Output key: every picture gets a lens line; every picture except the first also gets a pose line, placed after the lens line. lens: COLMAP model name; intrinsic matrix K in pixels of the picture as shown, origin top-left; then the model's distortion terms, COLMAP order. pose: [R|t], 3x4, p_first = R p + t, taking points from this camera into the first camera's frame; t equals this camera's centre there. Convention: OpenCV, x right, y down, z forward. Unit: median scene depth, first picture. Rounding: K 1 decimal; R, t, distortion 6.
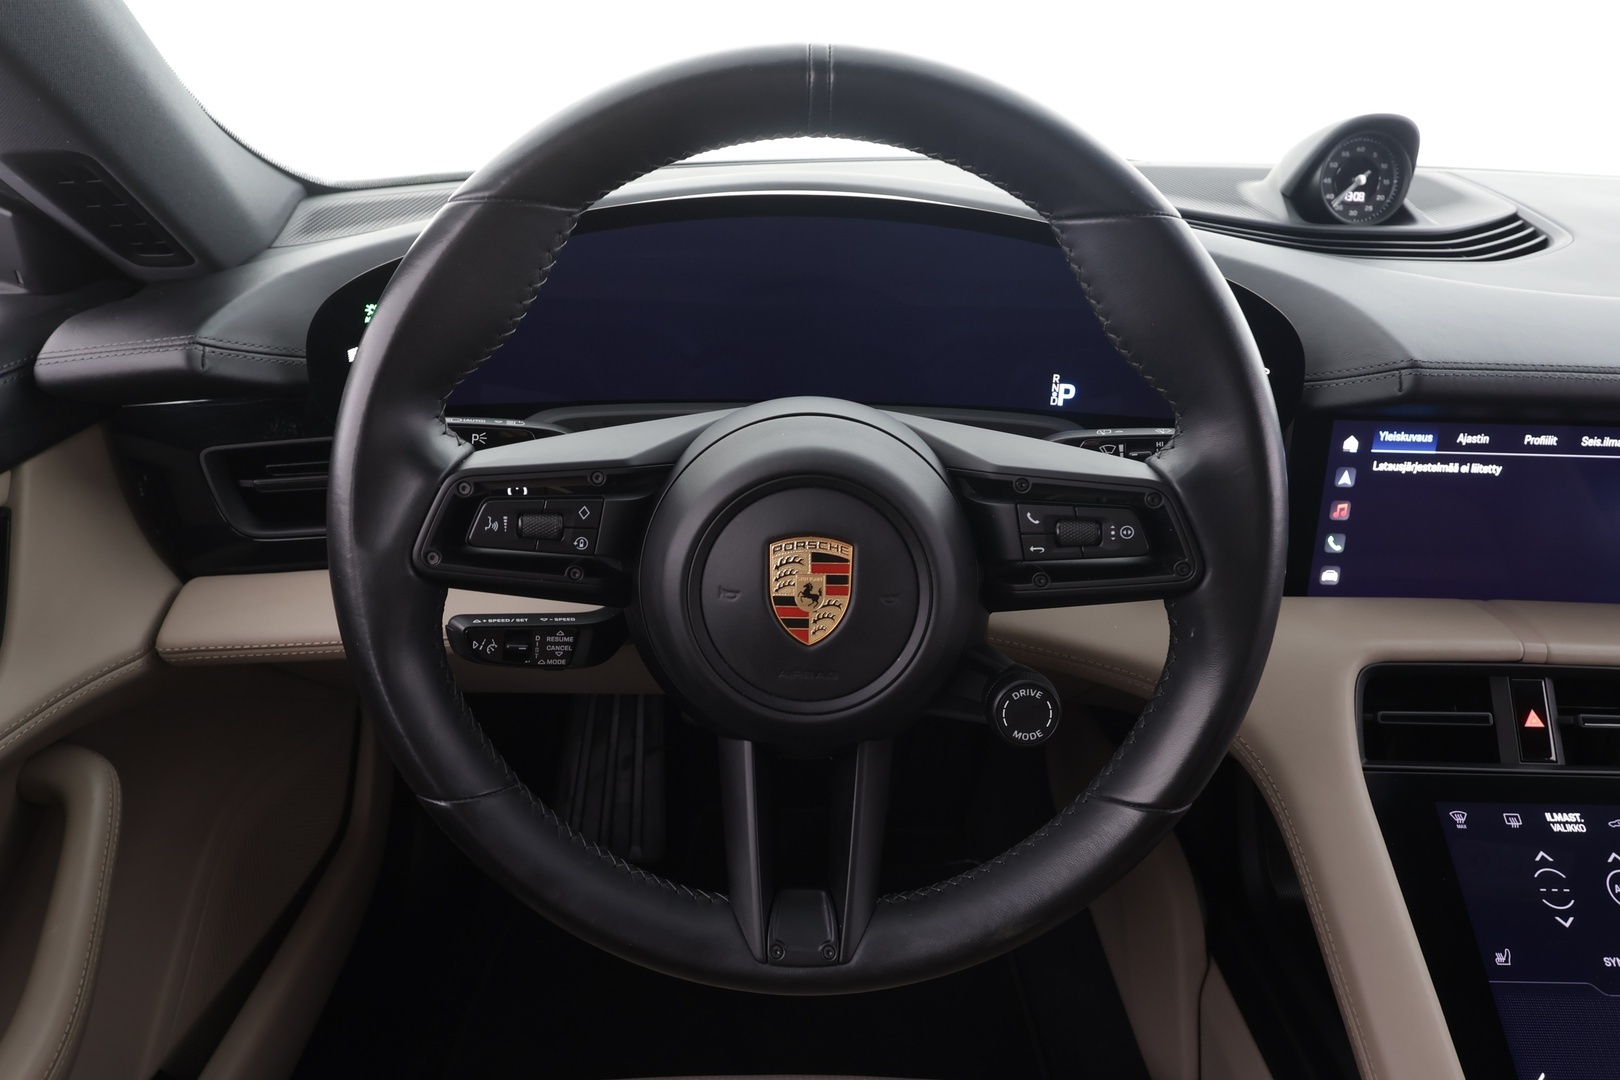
lens RADIAL K [[1070.6, 0, 810.0], [0, 1070.6, 540.0], [0, 0, 1]] dist [-0.001352, 0.000503]
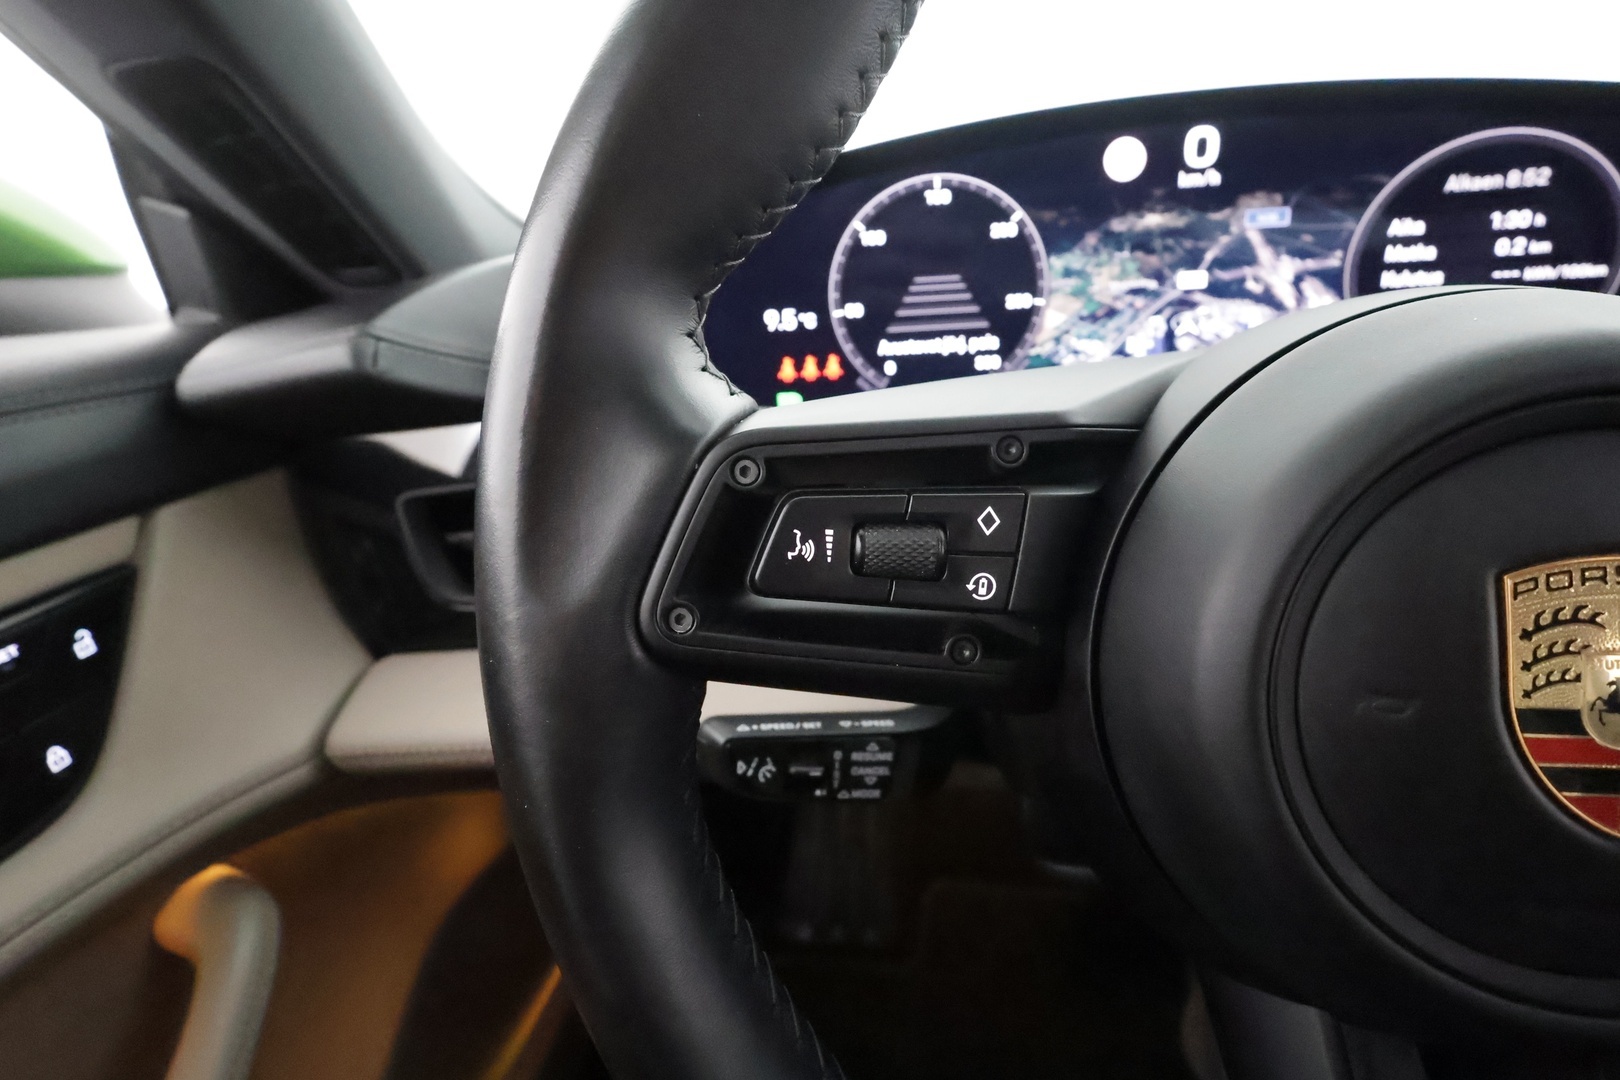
lens RADIAL K [[818.2, 0, 810.0], [0, 818.2, 540.0], [0, 0, 1]] dist [0.002786, 0.000702]
pose [[0.985983, -0.027758, -0.164521, -0.229157], [0.011923, 0.995265, -0.096465, 0.016585], [0.166419, 0.093151, 0.981645, 0.634106]]
